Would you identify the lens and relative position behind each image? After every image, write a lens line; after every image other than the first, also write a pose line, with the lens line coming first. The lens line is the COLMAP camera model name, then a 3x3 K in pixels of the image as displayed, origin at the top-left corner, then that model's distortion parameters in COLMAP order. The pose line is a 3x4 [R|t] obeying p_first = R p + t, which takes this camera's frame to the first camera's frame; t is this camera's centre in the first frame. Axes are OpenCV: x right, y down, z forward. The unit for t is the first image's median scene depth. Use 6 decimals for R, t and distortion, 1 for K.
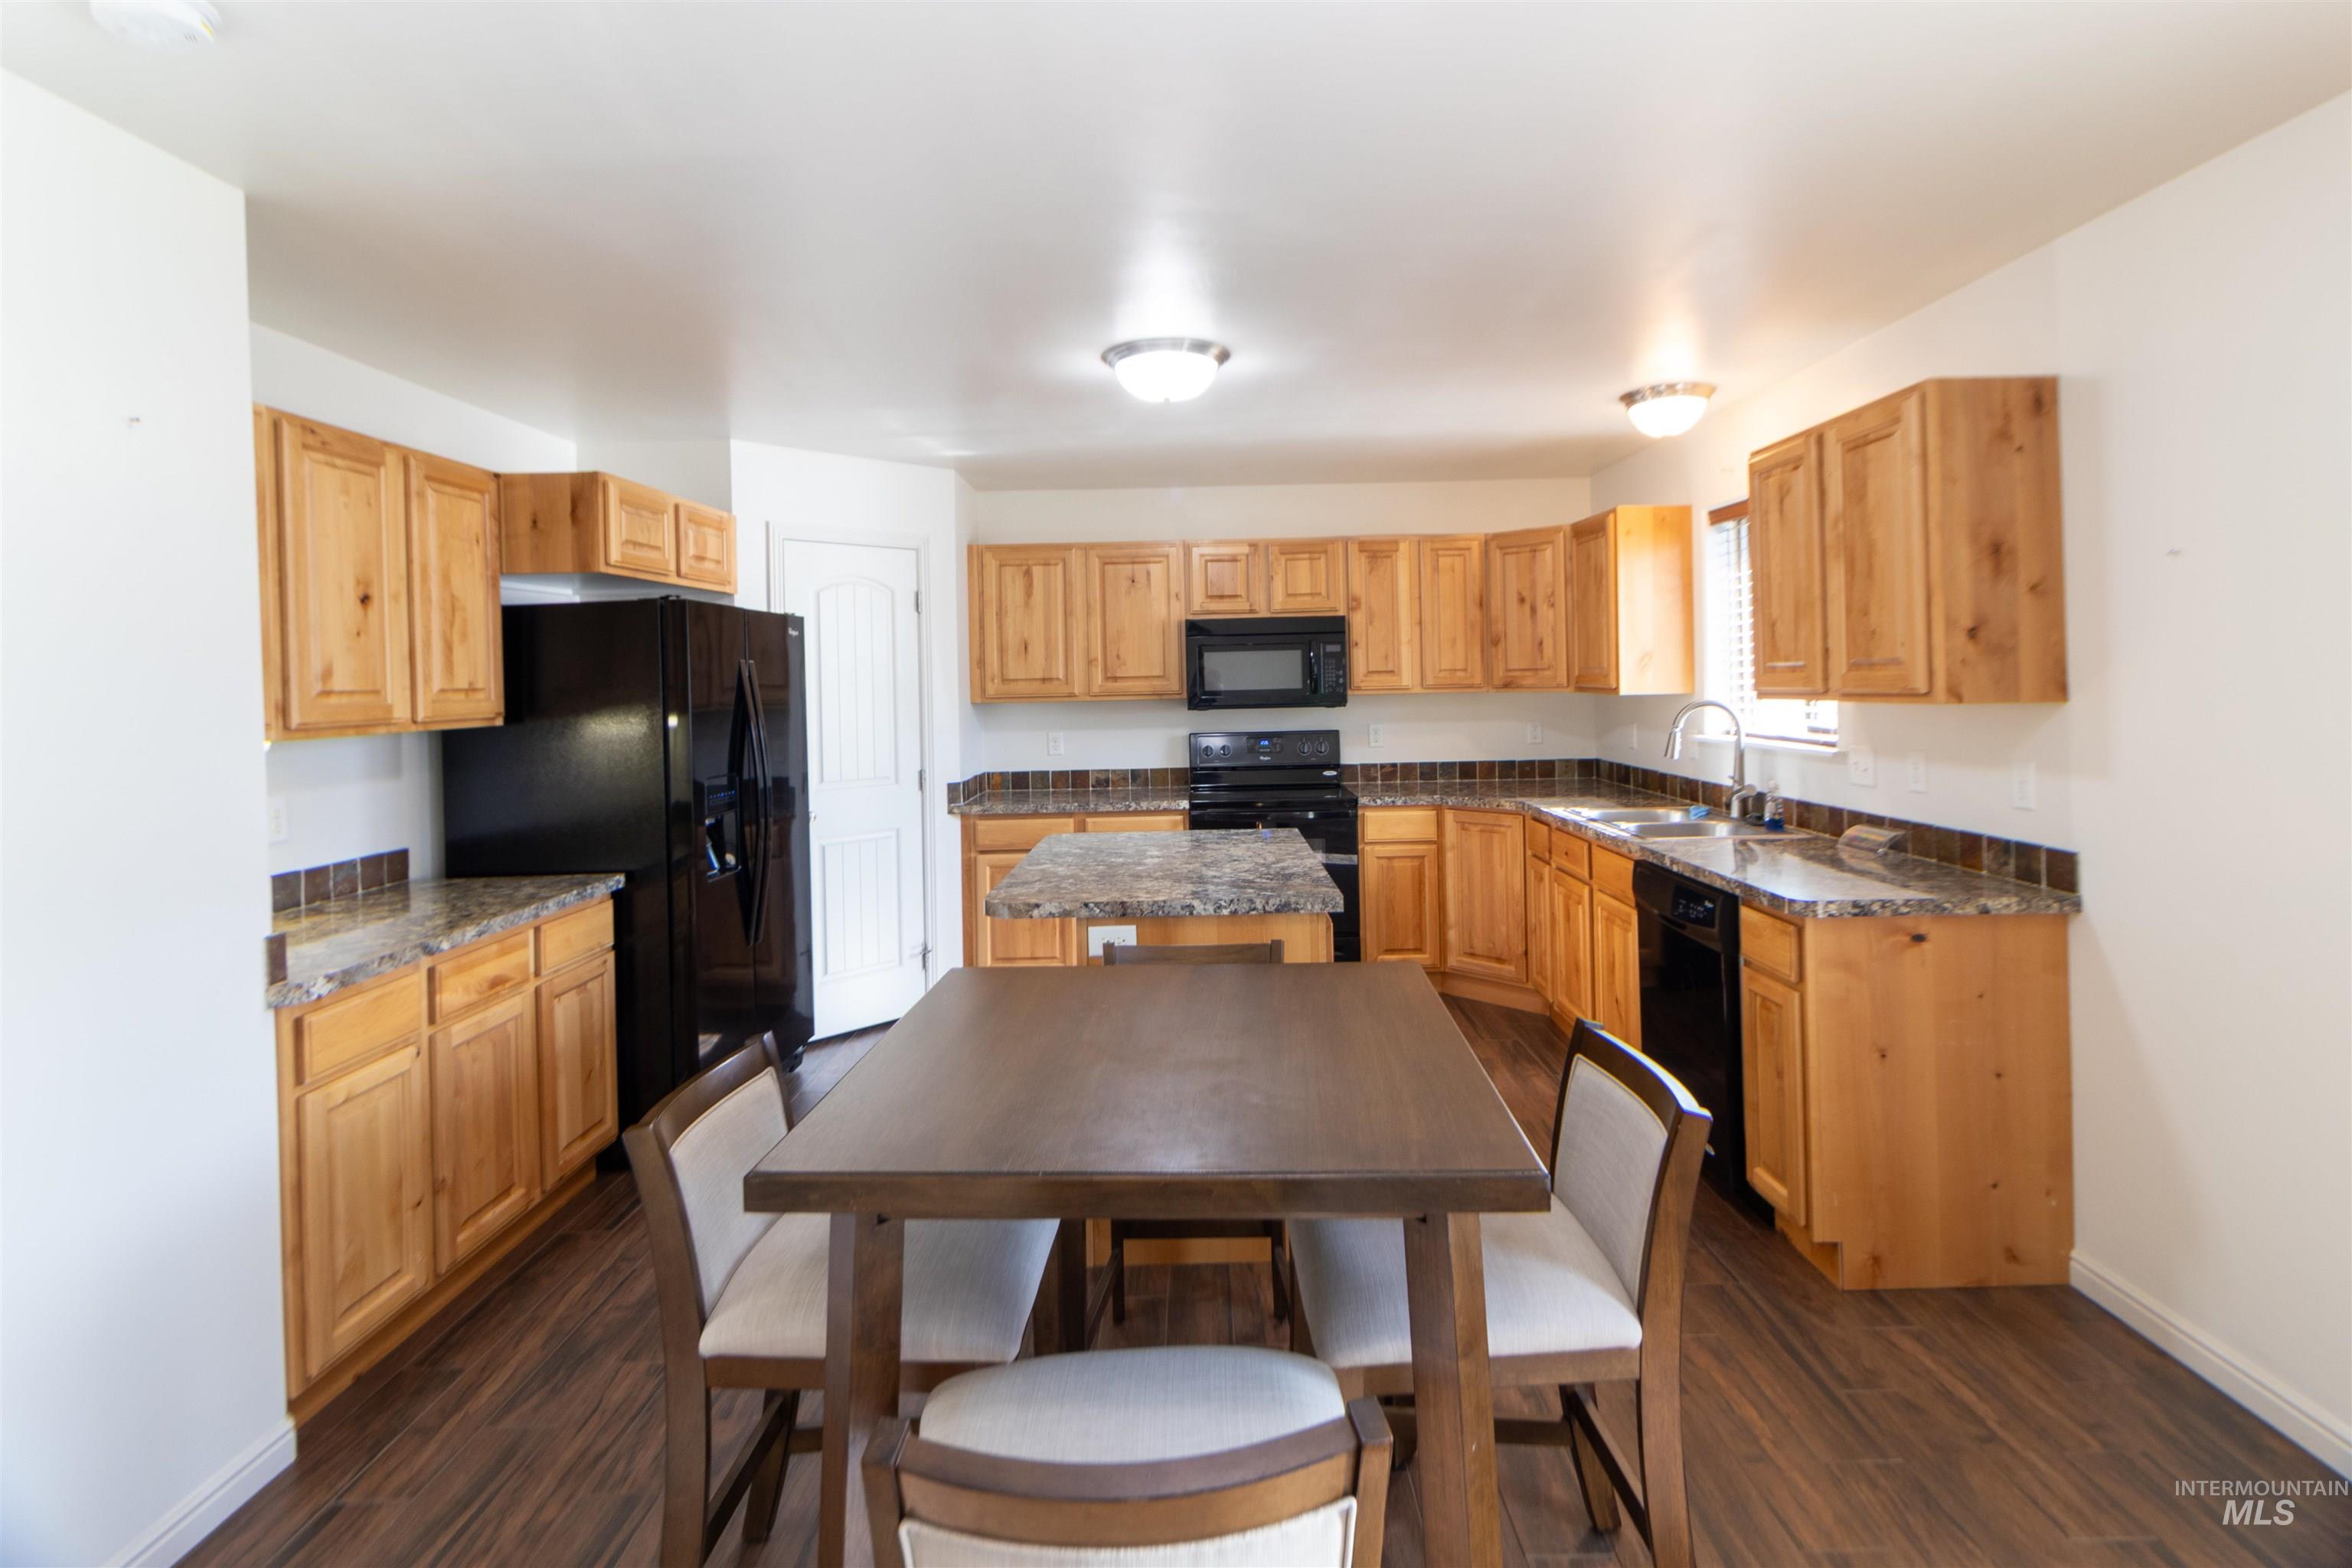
lens RADIAL K [[1119.4, 0, 1197.7], [0, 1119.4, 681.8], [0, 0, 1]] dist [0.004945, -0.002533]
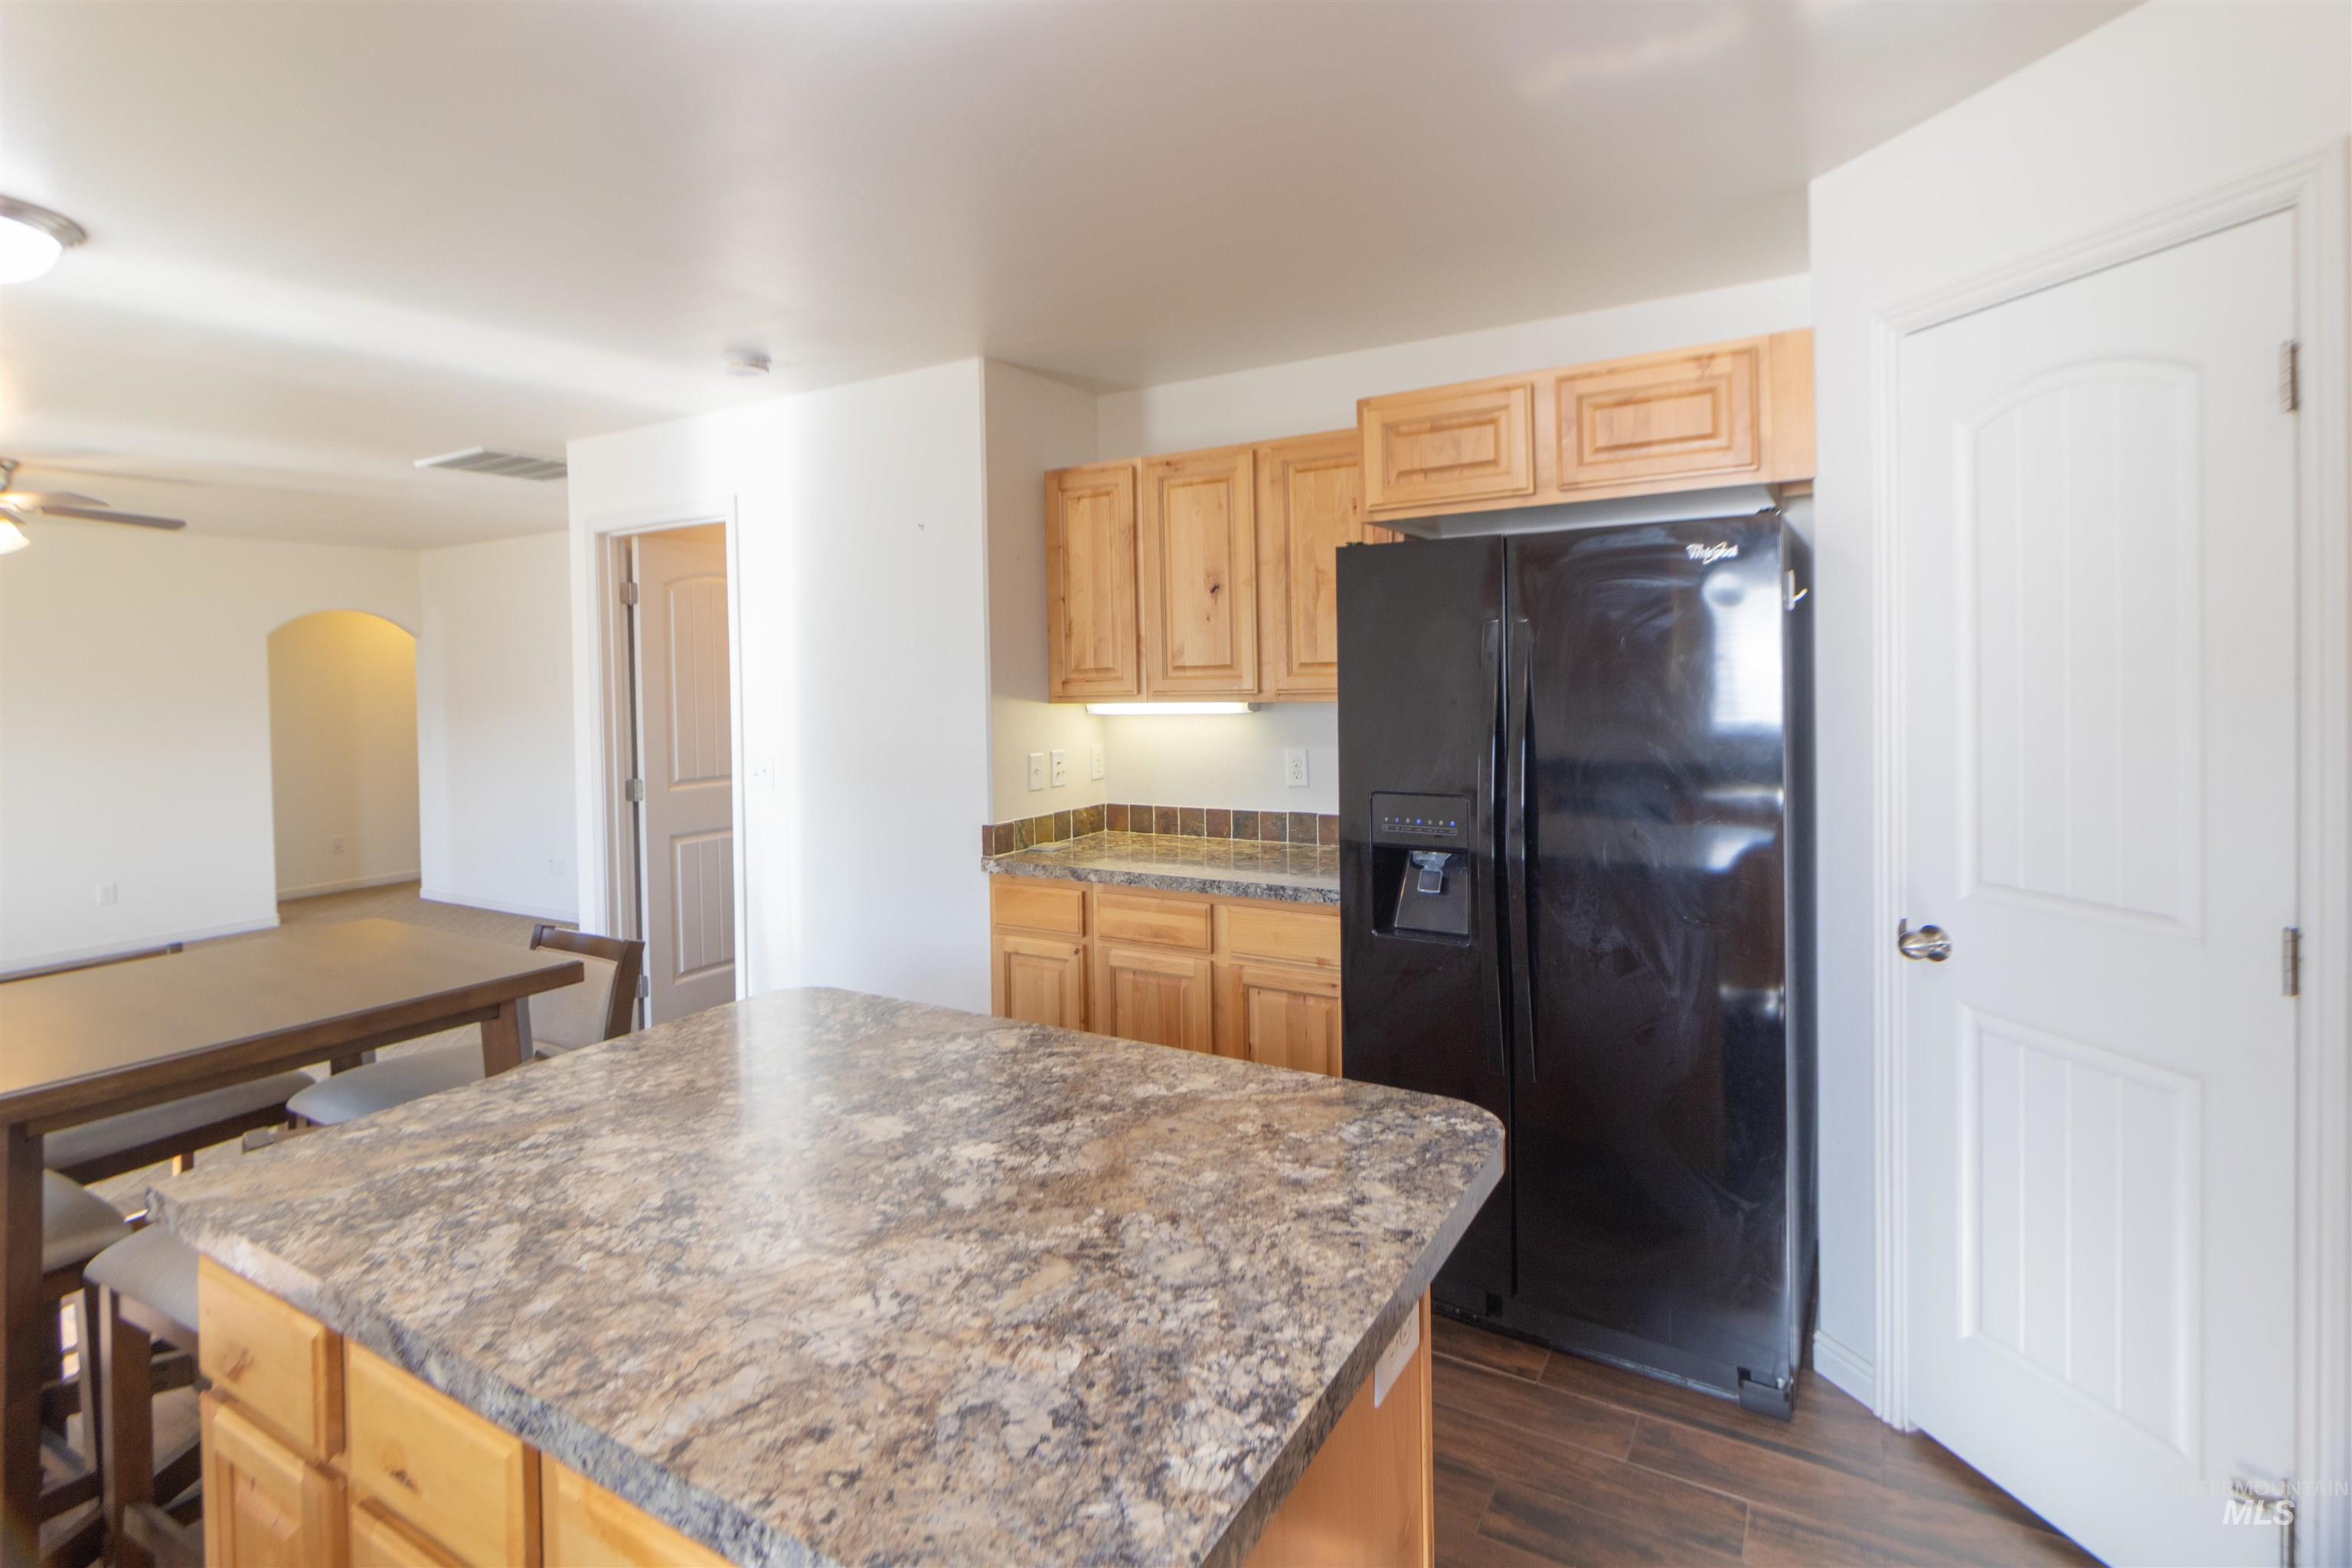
lens RADIAL K [[1123.6, 0, 1193.0], [0, 1123.6, 674.6], [0, 0, 1]] dist [0.007912, -0.003189]
pose [[-0.502784, 0.035504, -0.863683, 0.191525], [0.030321, 0.999266, 0.023427, -0.007436], [0.863880, -0.014409, -0.503491, 1.008445]]
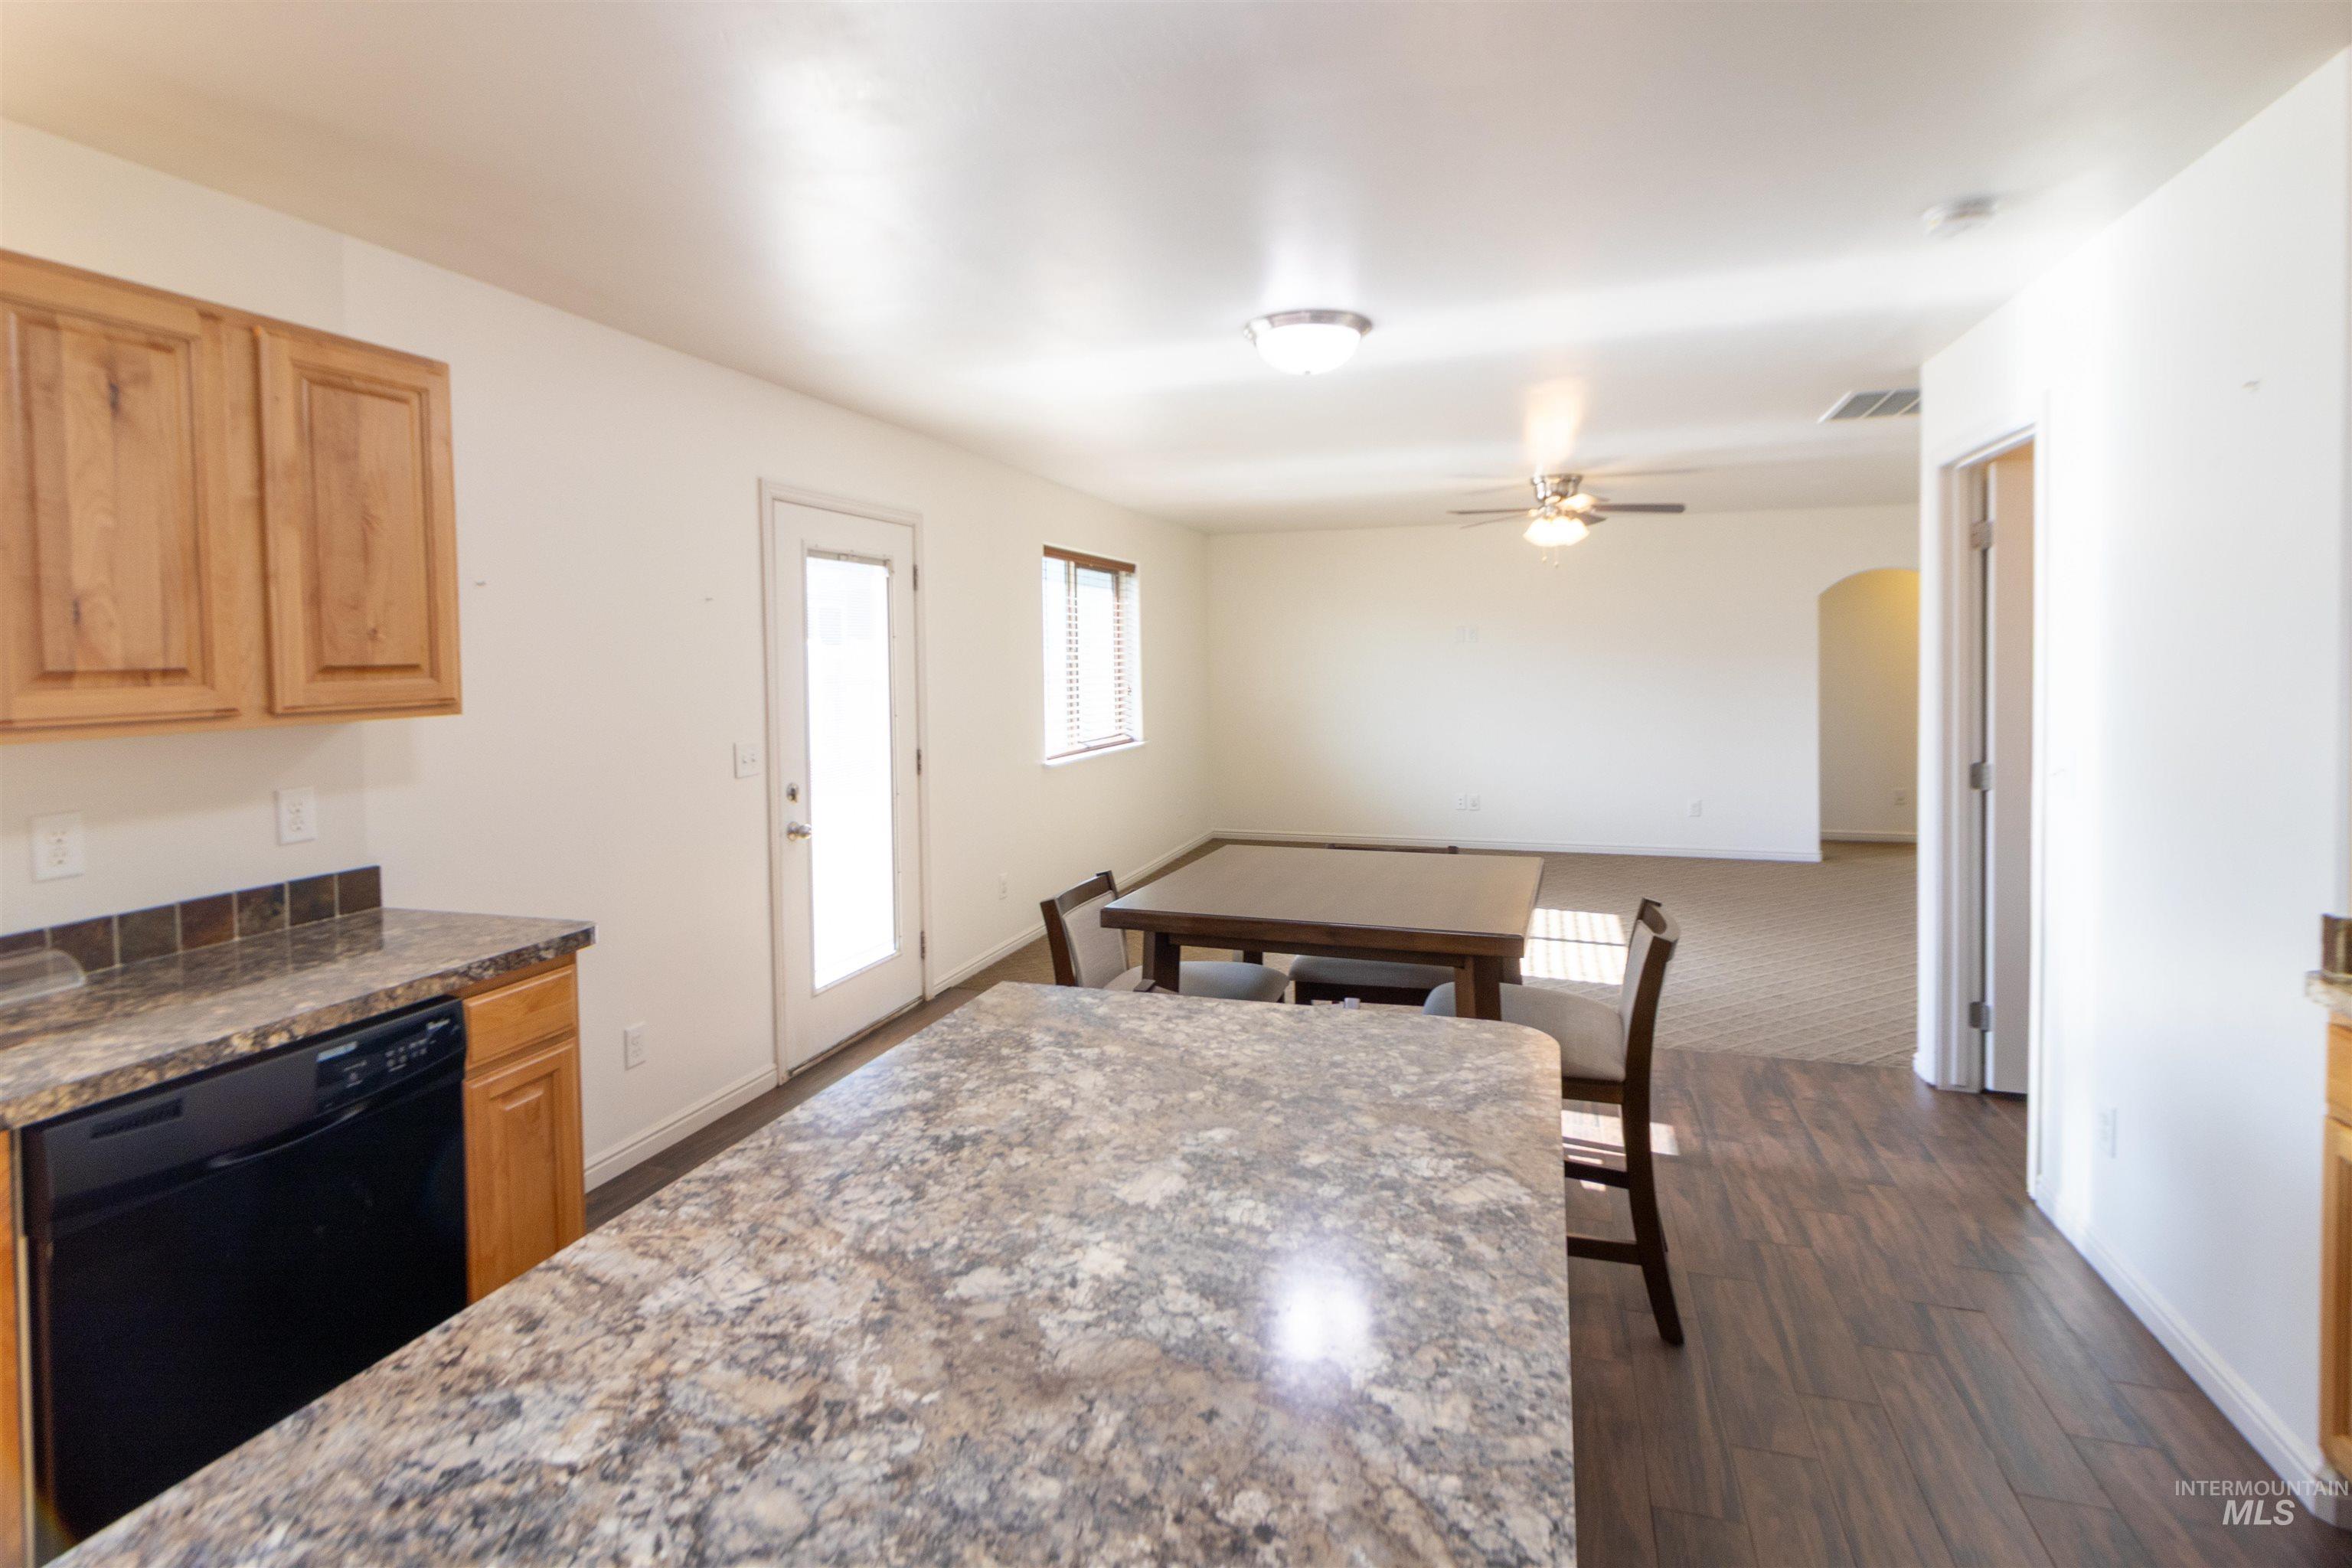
lens RADIAL K [[1119.4, 0, 1197.7], [0, 1119.4, 681.8], [0, 0, 1]] dist [0.004945, -0.002533]
pose [[-0.954455, 0.029898, 0.296852, -0.124442], [0.036880, 0.999159, 0.017945, -0.000740], [-0.296065, 0.028076, -0.954755, 1.021576]]
